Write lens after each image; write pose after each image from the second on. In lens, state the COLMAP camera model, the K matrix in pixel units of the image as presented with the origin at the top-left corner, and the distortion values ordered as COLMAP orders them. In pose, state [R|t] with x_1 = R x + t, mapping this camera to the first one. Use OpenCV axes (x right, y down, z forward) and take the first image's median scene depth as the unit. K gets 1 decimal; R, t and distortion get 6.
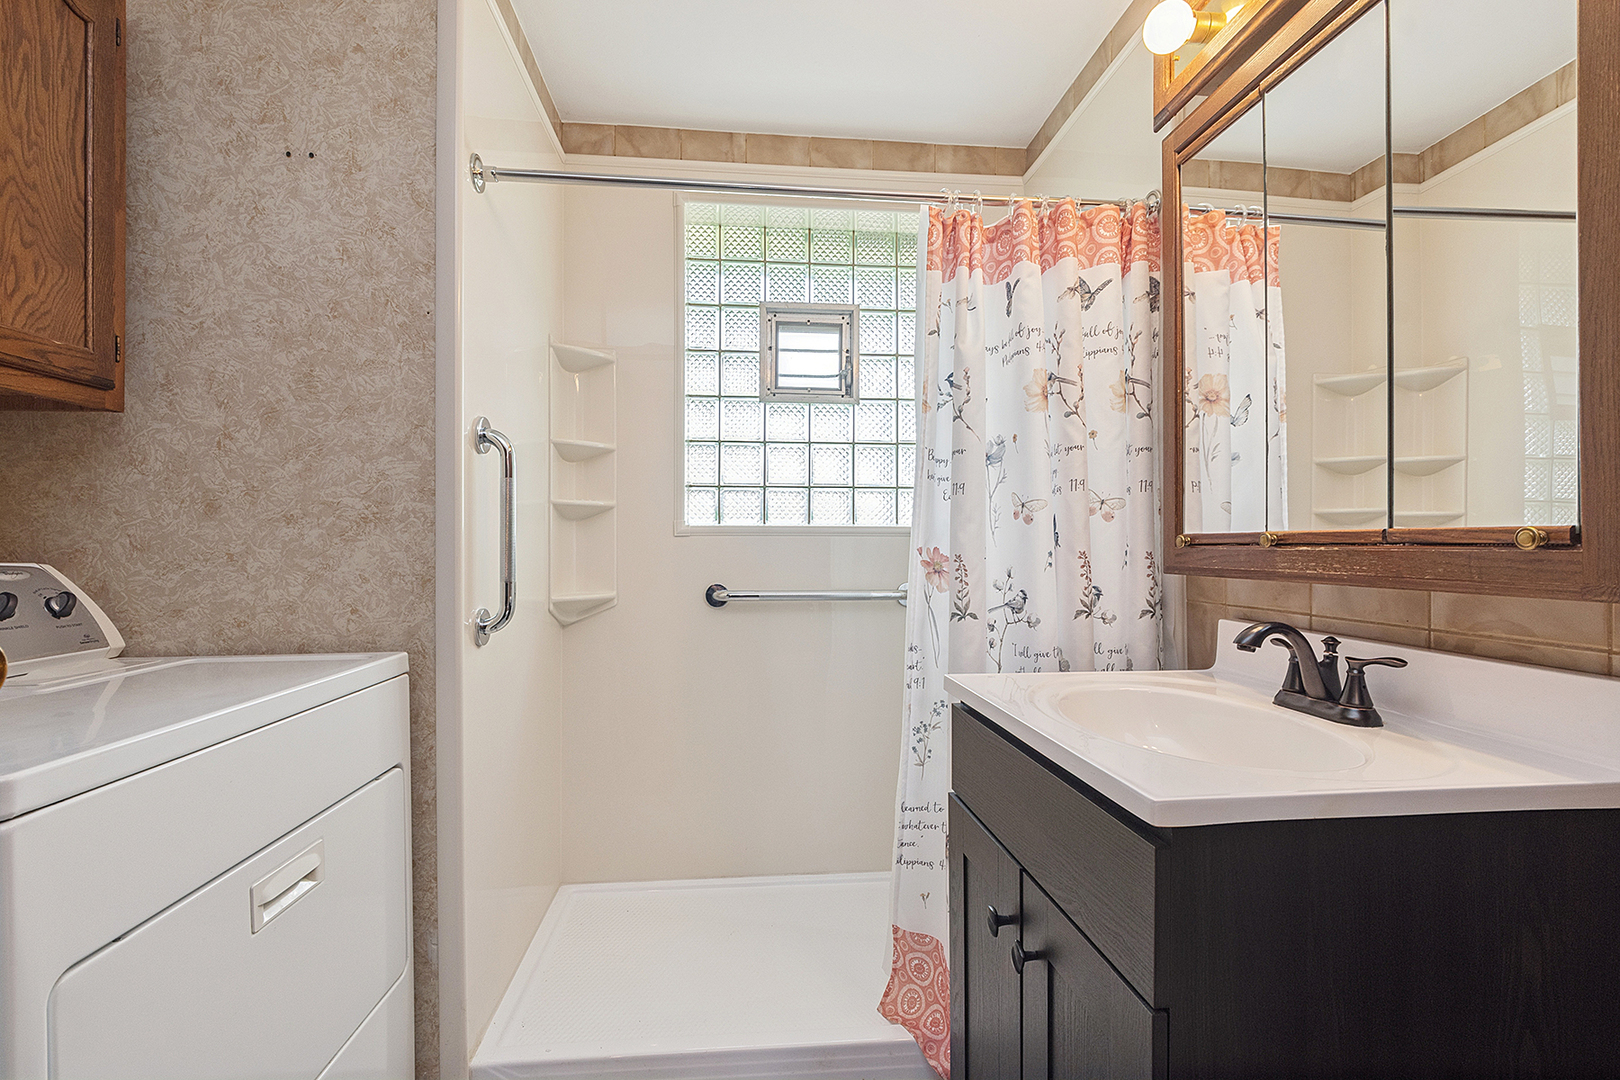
lens RADIAL K [[729.7, 0, 794.6], [0, 729.7, 542.2], [0, 0, 1]] dist [-0.000157, -0.001340]
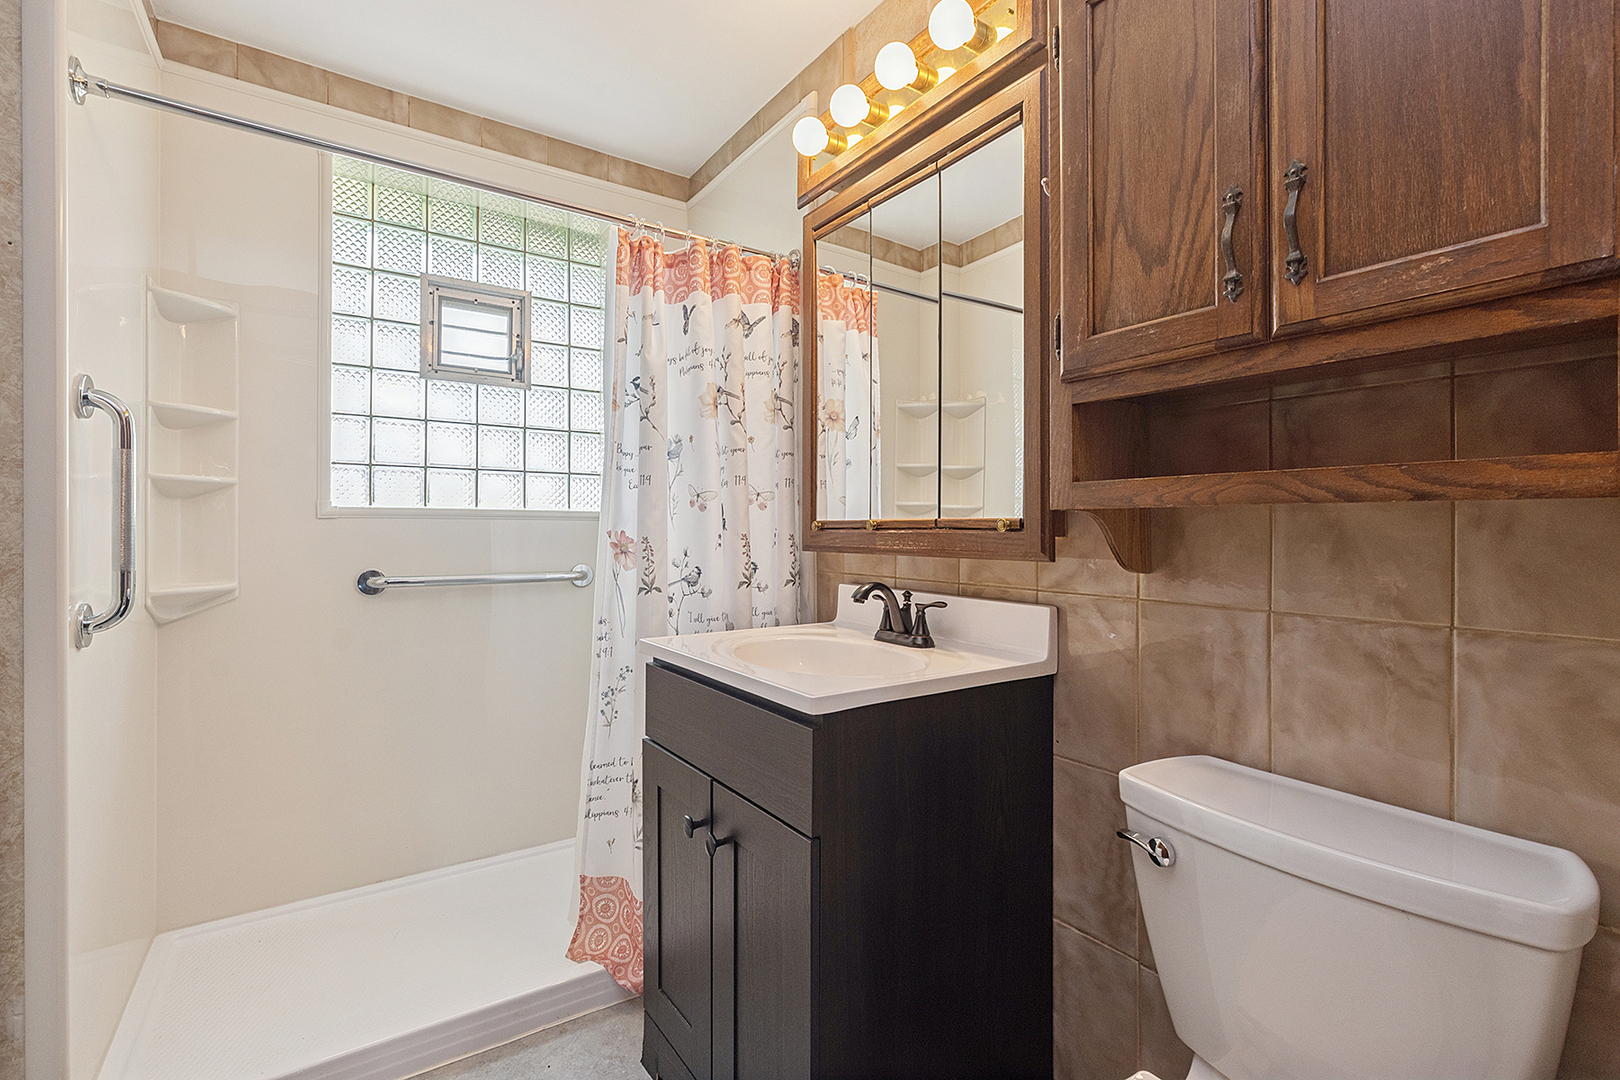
lens RADIAL K [[729.7, 0, 812.1], [0, 729.7, 529.0], [0, 0, 1]] dist [-0.000157, -0.001340]
pose [[0.874277, 0.001092, 0.485426, -0.095511], [-0.003675, 0.999984, 0.004369, -0.001280], [-0.485413, -0.005604, 0.874267, -0.125489]]
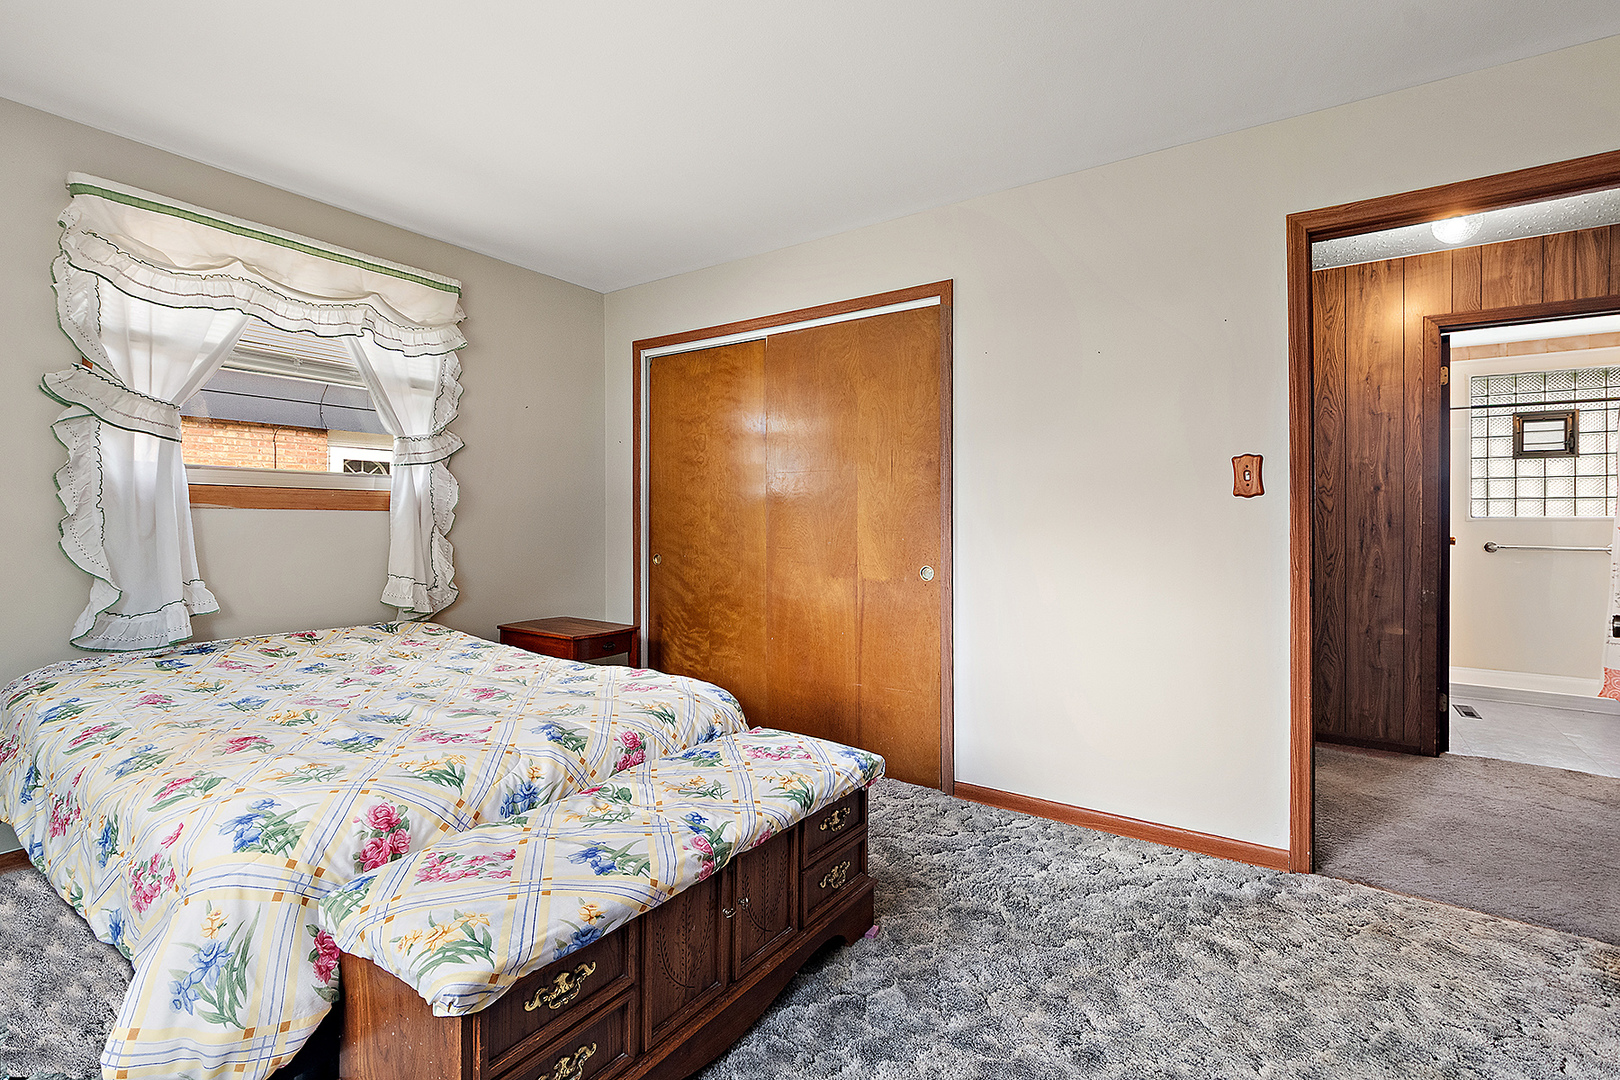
lens RADIAL K [[729.7, 0, 811.5], [0, 729.7, 525.9], [0, 0, 1]] dist [-0.000157, -0.001340]
pose [[0.771615, -0.001746, -0.636088, -0.420328], [0.007904, 0.999945, 0.006843, -0.040593], [0.636041, -0.010308, 0.771586, -2.990515]]
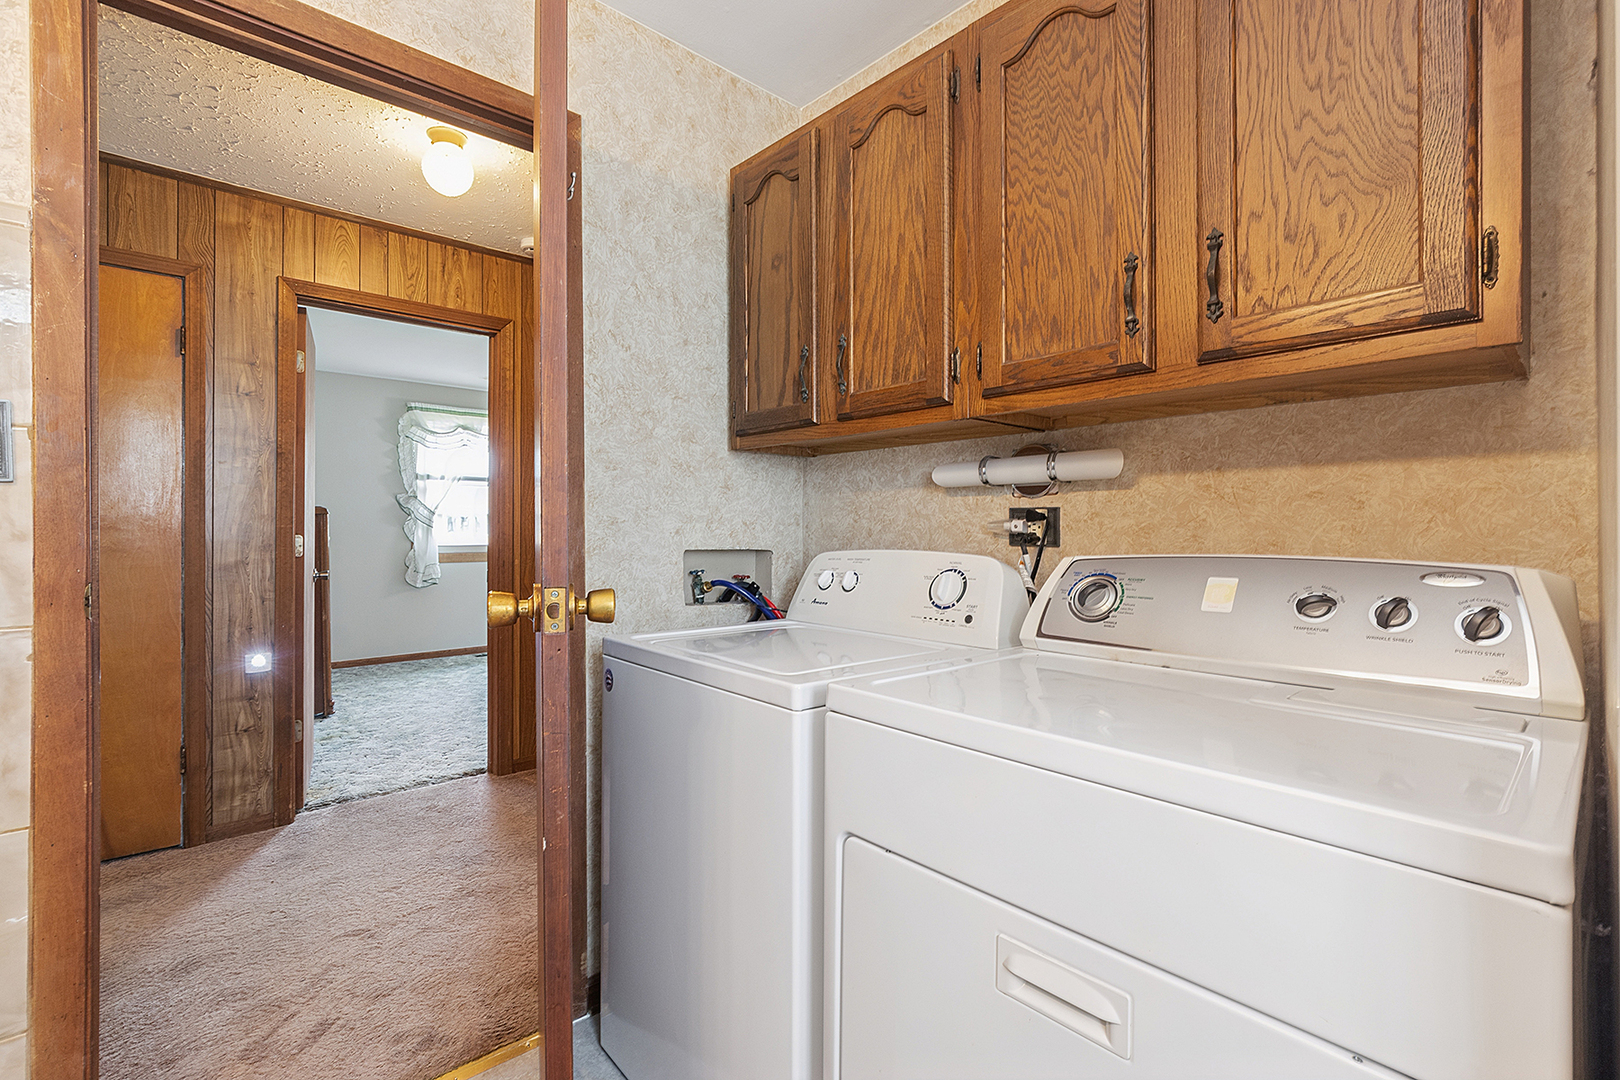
lens RADIAL K [[729.7, 0, 816.5], [0, 729.7, 531.9], [0, 0, 1]] dist [-0.000157, -0.001340]
pose [[-0.782258, -0.001732, -0.622952, -0.040019], [0.001207, 0.999990, -0.004297, -0.011289], [0.622954, -0.004114, -0.782248, 2.396372]]
